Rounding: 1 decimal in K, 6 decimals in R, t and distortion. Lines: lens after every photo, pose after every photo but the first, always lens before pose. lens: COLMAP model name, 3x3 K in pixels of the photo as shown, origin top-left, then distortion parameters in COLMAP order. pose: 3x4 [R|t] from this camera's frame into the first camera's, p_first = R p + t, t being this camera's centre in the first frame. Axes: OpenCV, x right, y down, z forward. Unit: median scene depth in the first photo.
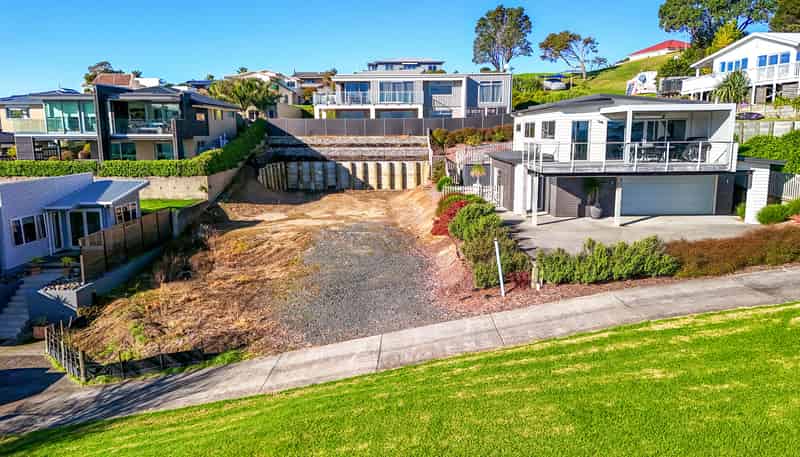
lens RADIAL K [[585.1, 0, 395.3], [0, 585.1, 227.8], [0, 0, 1]] dist [0.081874, -0.074907]
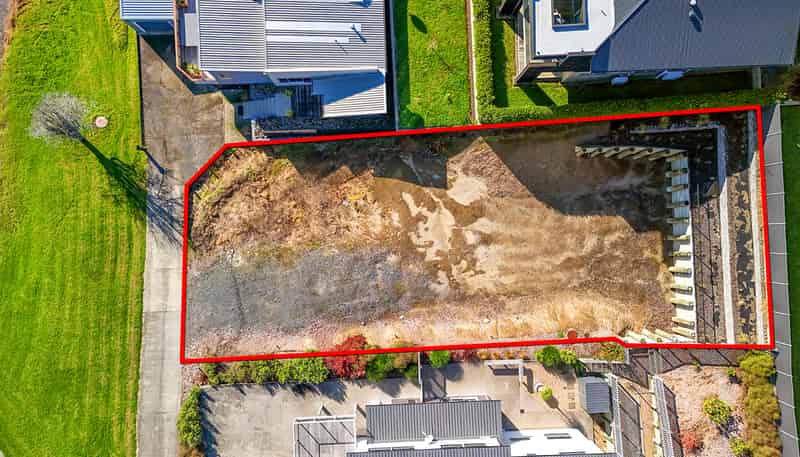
lens RADIAL K [[585.1, 0, 395.3], [0, 585.1, 227.8], [0, 0, 1]] dist [0.081874, -0.074907]
pose [[0.049022, 0.998771, -0.007353, -0.107887], [-0.185371, 0.016332, 0.982533, -0.838088], [0.981445, -0.046802, 0.185944, 0.511080]]
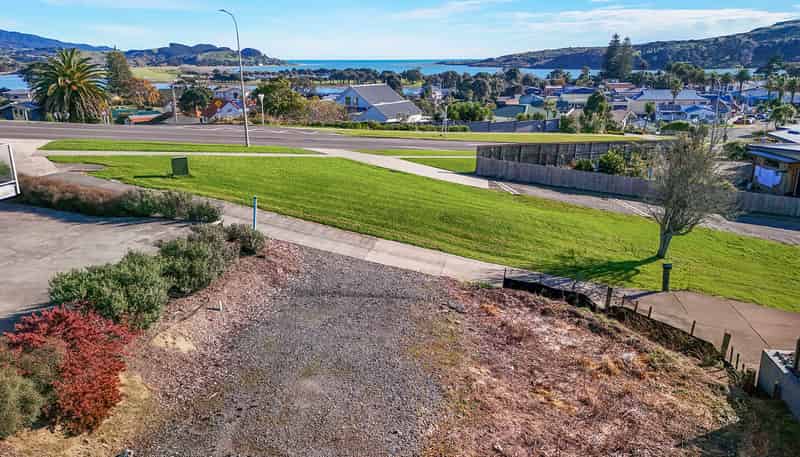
lens RADIAL K [[585.1, 0, 395.3], [0, 585.1, 227.8], [0, 0, 1]] dist [0.081874, -0.074907]
pose [[-0.987329, -0.030845, 0.155660, -0.105033], [0.039609, 0.901976, 0.429965, -0.154281], [-0.153664, 0.430682, -0.889326, 0.760219]]
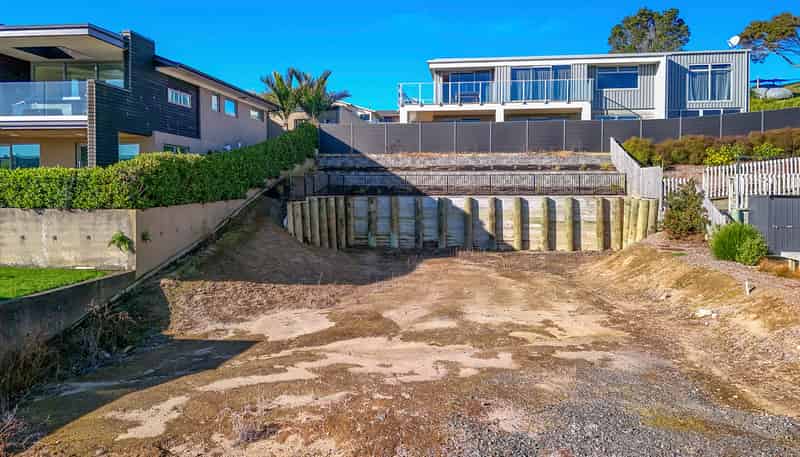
lens RADIAL K [[593.3, 0, 386.9], [0, 593.3, 195.7], [0, 0, 1]] dist [0.065714, -0.079668]
pose [[0.990895, 0.009470, -0.134302, -0.080823], [-0.029918, 0.988072, -0.151060, -0.032721], [0.131269, 0.153703, 0.979359, 0.496167]]
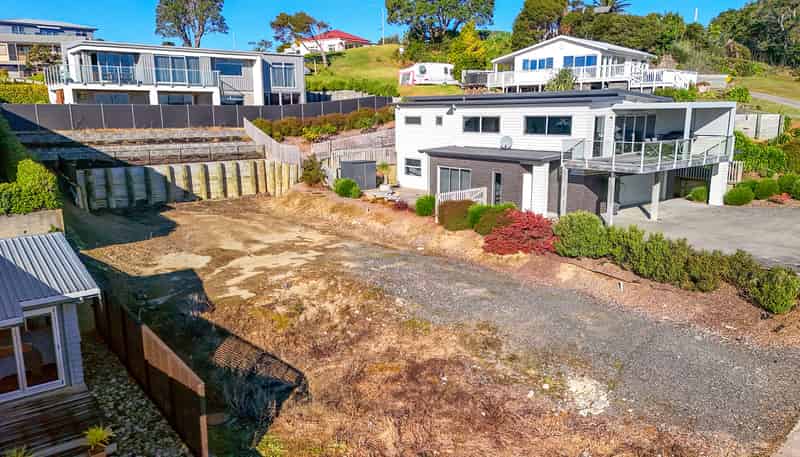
lens RADIAL K [[585.1, 0, 395.3], [0, 585.1, 227.8], [0, 0, 1]] dist [0.081874, -0.074907]
pose [[0.776780, -0.122495, 0.617744, -0.334427], [0.103363, 0.992397, 0.066813, -0.057831], [-0.621232, 0.011952, 0.783536, 0.261580]]
